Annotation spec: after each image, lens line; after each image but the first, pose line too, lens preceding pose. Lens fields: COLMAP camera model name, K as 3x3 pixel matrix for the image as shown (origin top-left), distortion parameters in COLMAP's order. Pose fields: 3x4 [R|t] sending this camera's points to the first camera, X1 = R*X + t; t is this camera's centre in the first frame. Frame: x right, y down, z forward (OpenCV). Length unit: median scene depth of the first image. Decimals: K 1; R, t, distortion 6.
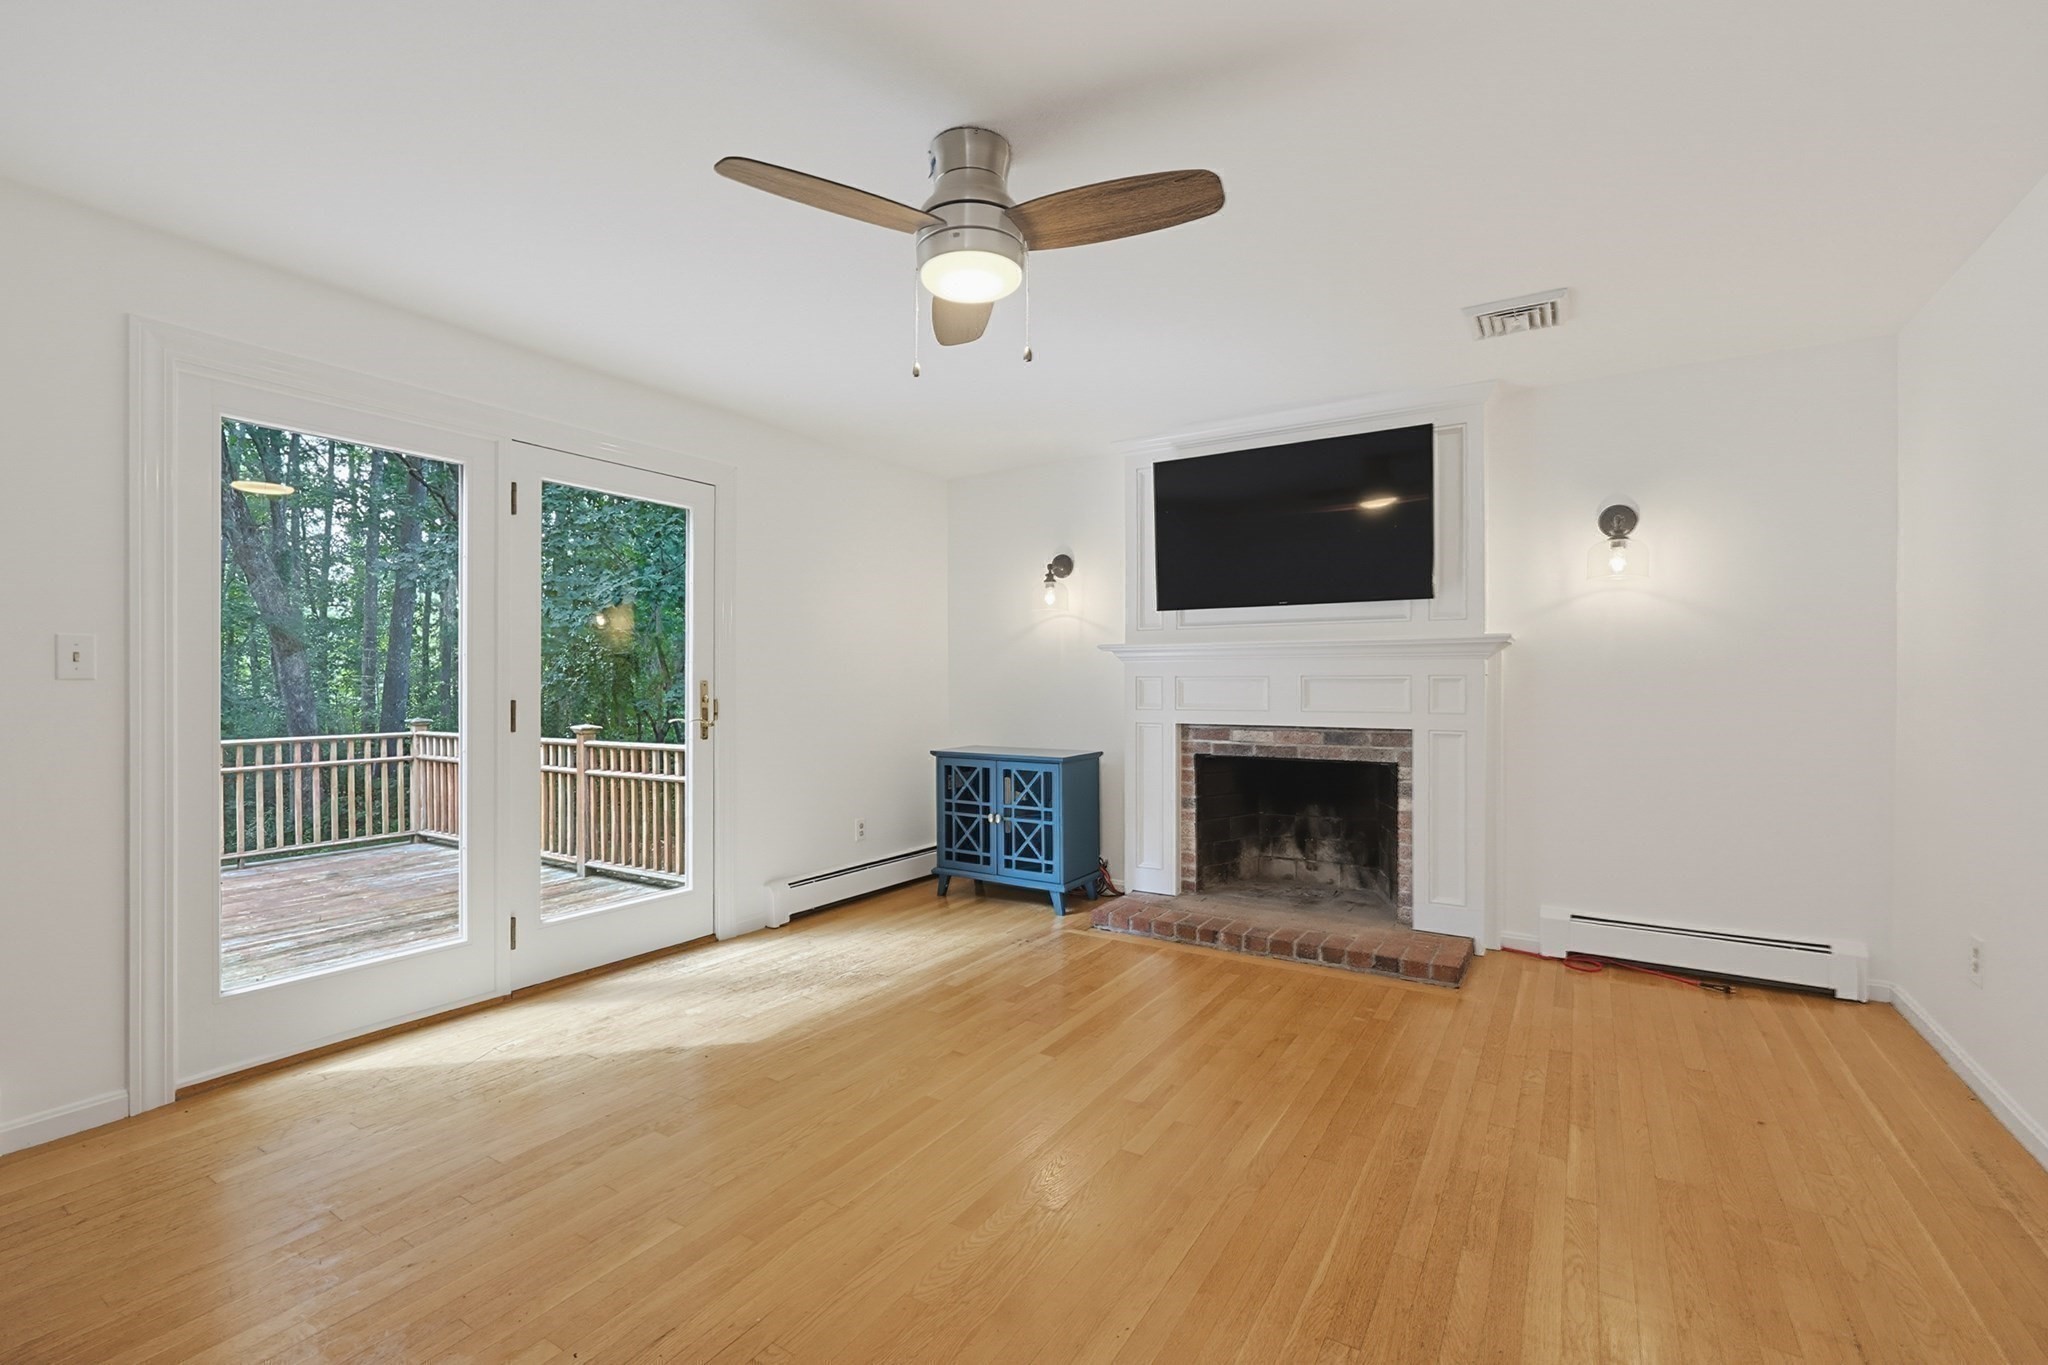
lens RADIAL K [[872.6, 0, 1040.4], [0, 872.6, 677.1], [0, 0, 1]] dist [-0.002517, -0.000265]
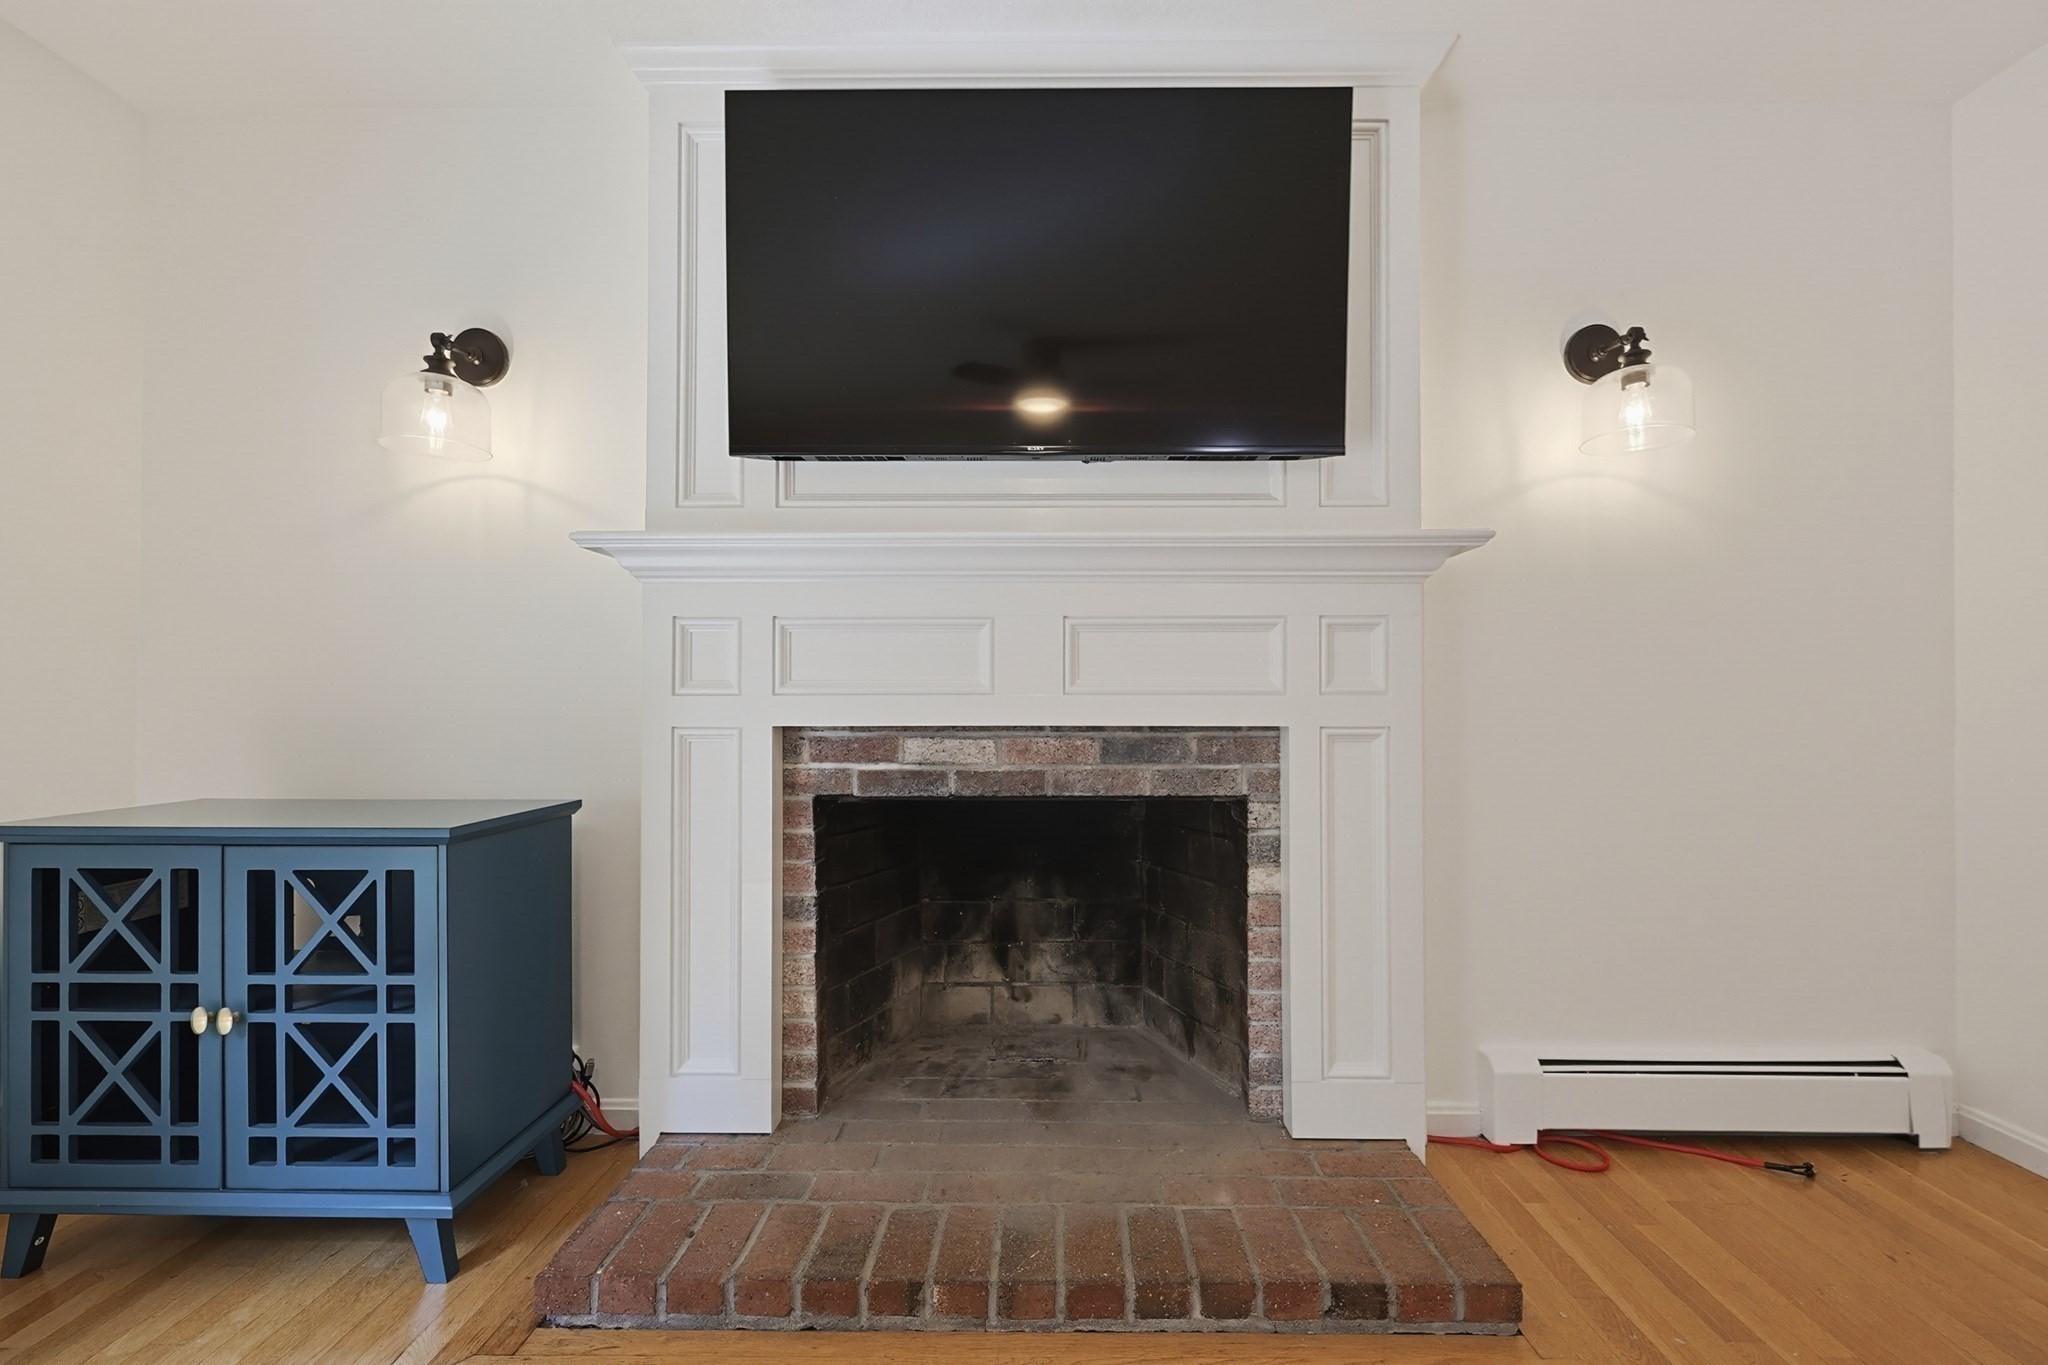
lens RADIAL K [[876.3, 0, 1035.0], [0, 876.3, 694.6], [0, 0, 1]] dist [-0.000998, 0.000070]
pose [[0.859399, 0.006174, 0.511269, 0.046844], [-0.002646, 0.999967, -0.007627, 0.040755], [-0.511299, 0.005202, 0.859387, 0.570815]]
